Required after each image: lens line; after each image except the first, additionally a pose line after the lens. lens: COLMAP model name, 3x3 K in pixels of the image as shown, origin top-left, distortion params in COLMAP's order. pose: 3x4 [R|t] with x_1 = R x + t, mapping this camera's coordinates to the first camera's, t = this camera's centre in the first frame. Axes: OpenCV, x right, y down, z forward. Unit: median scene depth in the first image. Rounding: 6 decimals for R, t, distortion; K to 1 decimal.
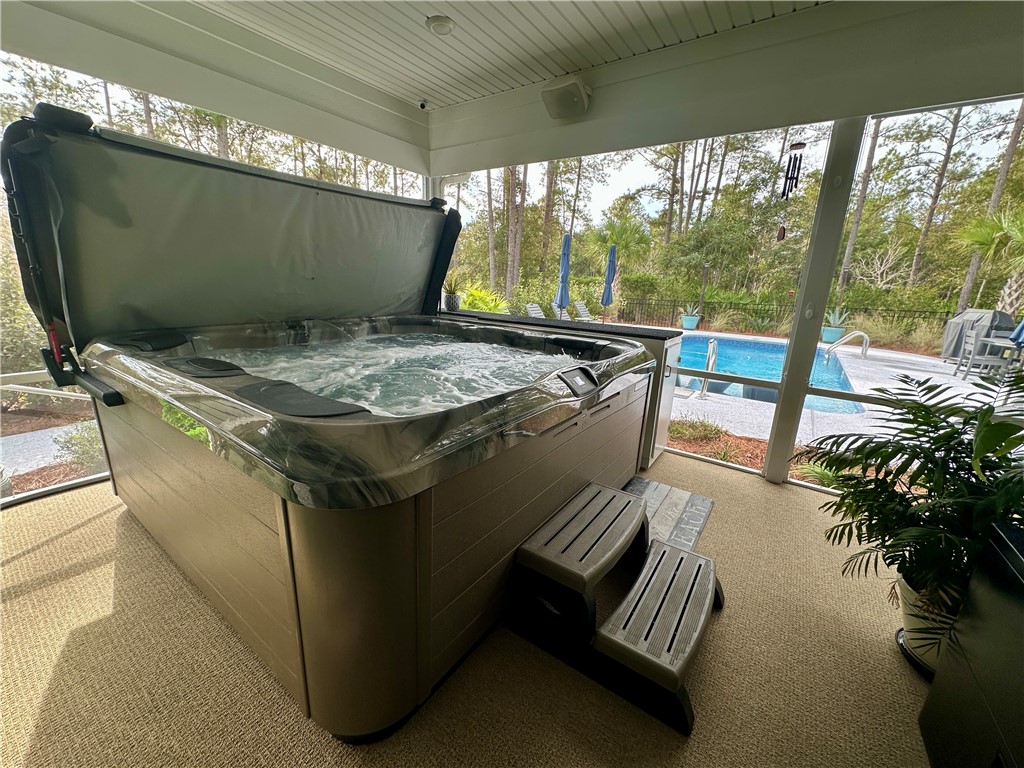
lens RADIAL K [[409.4, 0, 507.2], [0, 409.4, 384.6], [0, 0, 1]] dist [0.000623, 0.000228]
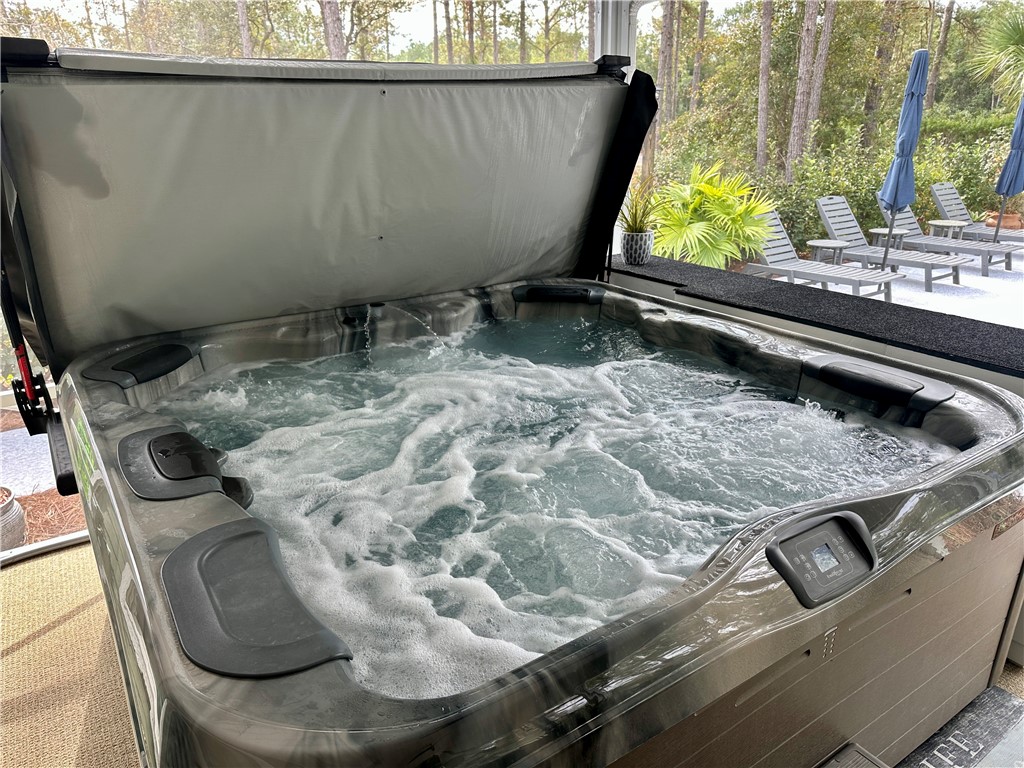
lens RADIAL K [[717.7, 0, 512.0], [0, 717.7, 384.0], [0, 0, 1]] dist [0.061513, -0.068558]
pose [[0.934873, 0.072291, -0.347544, 0.059084], [-0.038165, 0.993838, 0.104063, -0.135224], [0.352925, -0.084022, 0.931871, 0.074867]]
